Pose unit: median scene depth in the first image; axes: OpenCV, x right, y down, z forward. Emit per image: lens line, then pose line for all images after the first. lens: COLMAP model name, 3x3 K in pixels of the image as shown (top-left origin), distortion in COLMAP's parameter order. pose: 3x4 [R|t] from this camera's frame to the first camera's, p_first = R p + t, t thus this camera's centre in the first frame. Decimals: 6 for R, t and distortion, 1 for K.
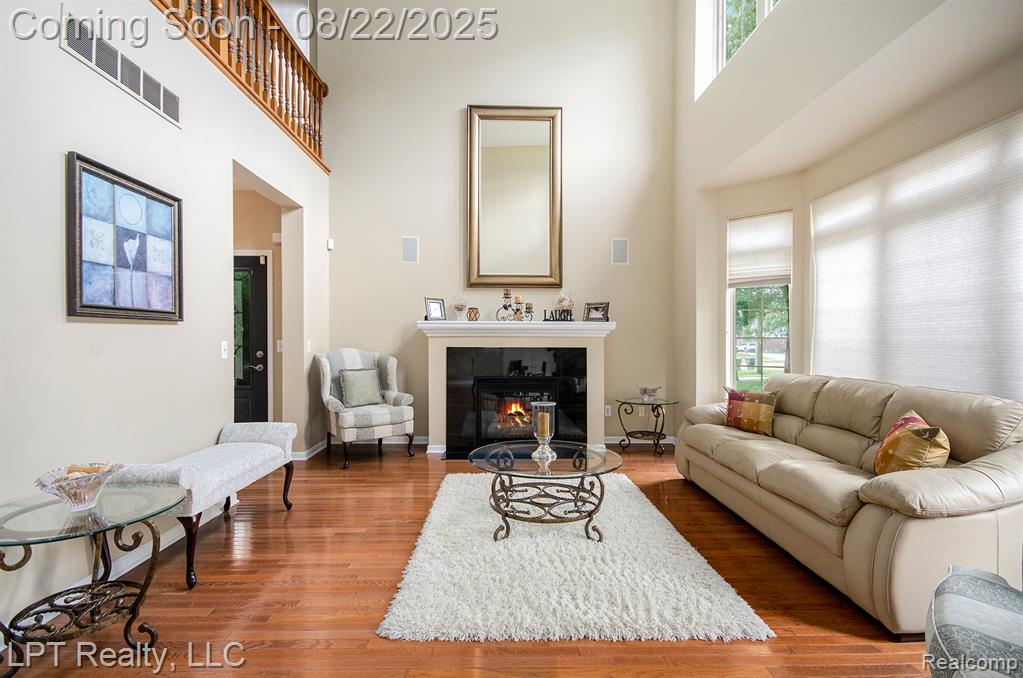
lens RADIAL K [[471.0, 0, 504.0], [0, 471.0, 333.8], [0, 0, 1]] dist [0.017765, -0.004510]
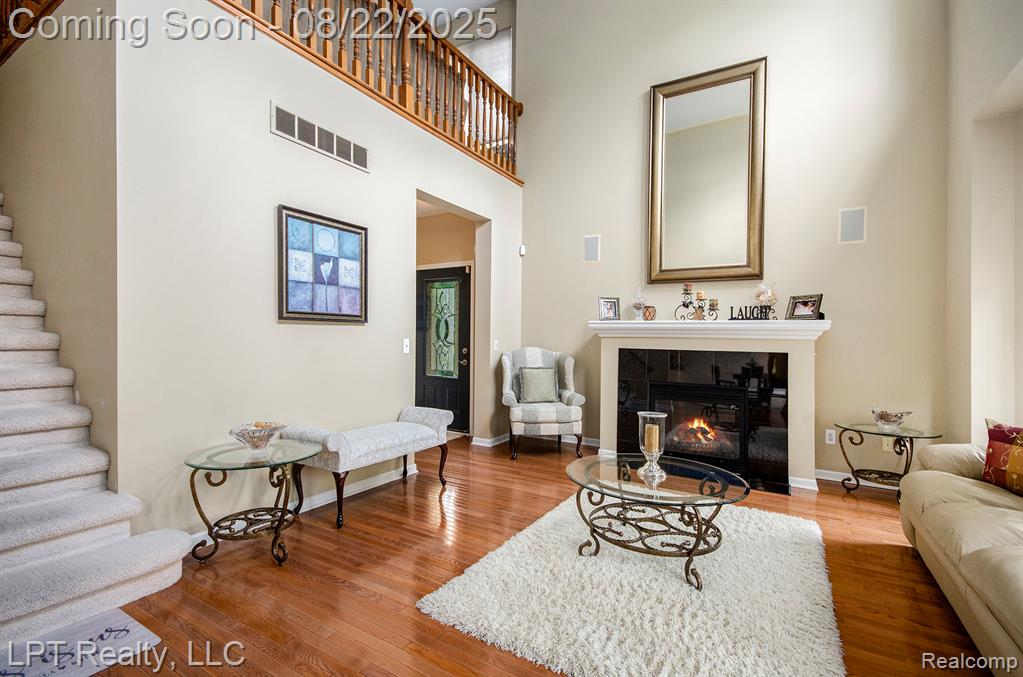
lens RADIAL K [[471.0, 0, 499.5], [0, 471.0, 335.8], [0, 0, 1]] dist [0.017765, -0.004510]
pose [[0.844188, 0.008678, -0.535977, 0.246339], [-0.007660, 0.999962, 0.004126, 0.000796], [0.535992, 0.000622, 0.844223, 0.089792]]
